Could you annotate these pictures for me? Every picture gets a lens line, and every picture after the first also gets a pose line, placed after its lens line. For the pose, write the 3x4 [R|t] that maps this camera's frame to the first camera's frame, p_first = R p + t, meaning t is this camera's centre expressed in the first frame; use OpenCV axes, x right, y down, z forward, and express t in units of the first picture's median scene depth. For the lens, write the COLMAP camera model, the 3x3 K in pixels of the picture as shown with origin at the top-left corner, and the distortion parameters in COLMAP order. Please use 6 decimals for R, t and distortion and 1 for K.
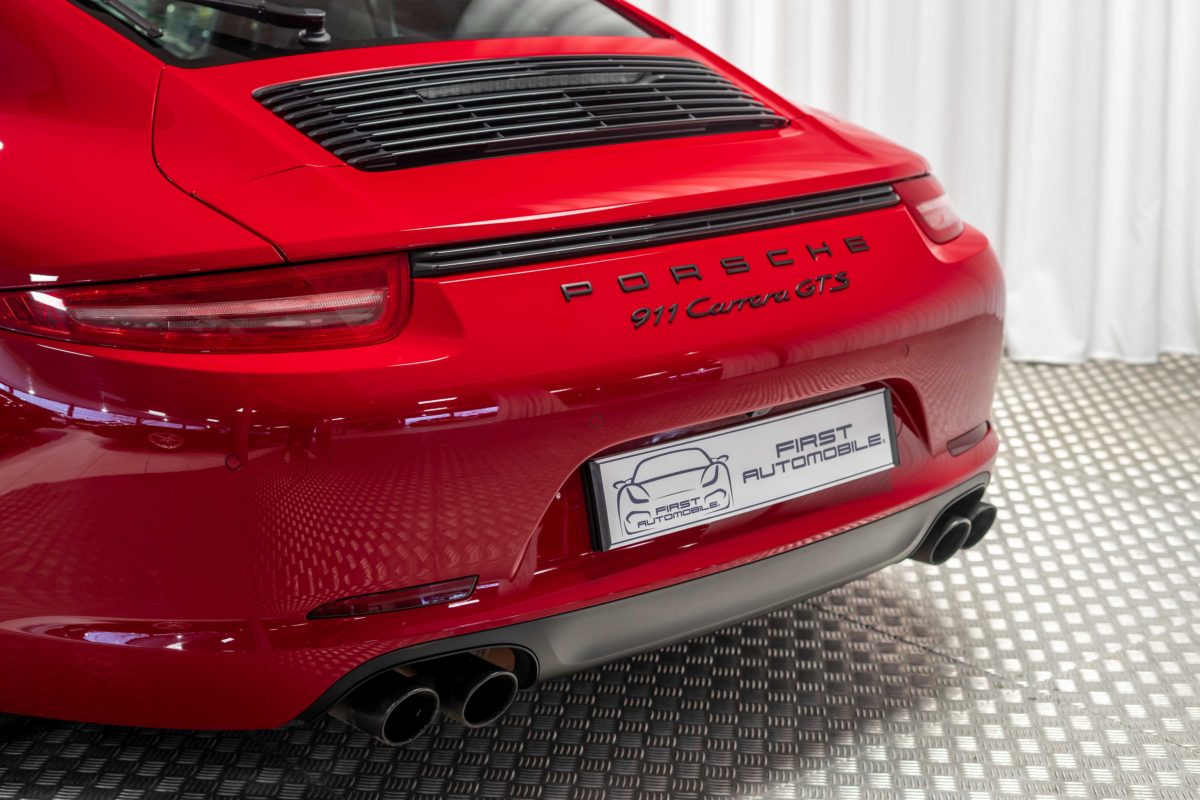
lens RADIAL K [[1740.6, 0, 598.2], [0, 1740.6, 385.9], [0, 0, 1]] dist [-0.003080, 0.005482]
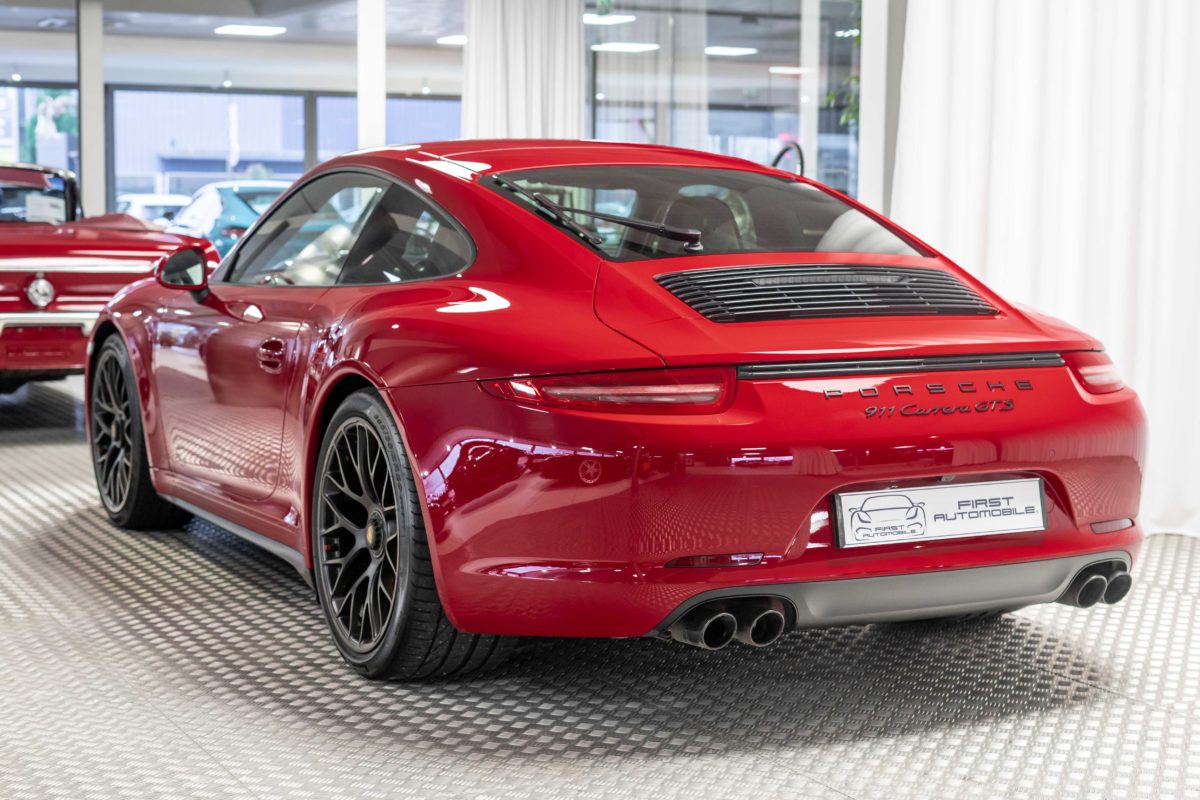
lens RADIAL K [[1870.4, 0, 600.0], [0, 1870.4, 400.0], [0, 0, 1]] dist [0.003548, -0.125858]
pose [[0.976389, 0.046627, -0.210926, 0.135317], [-0.073637, 0.989786, -0.122067, 0.171510], [0.203080, 0.134717, 0.969850, -0.736220]]
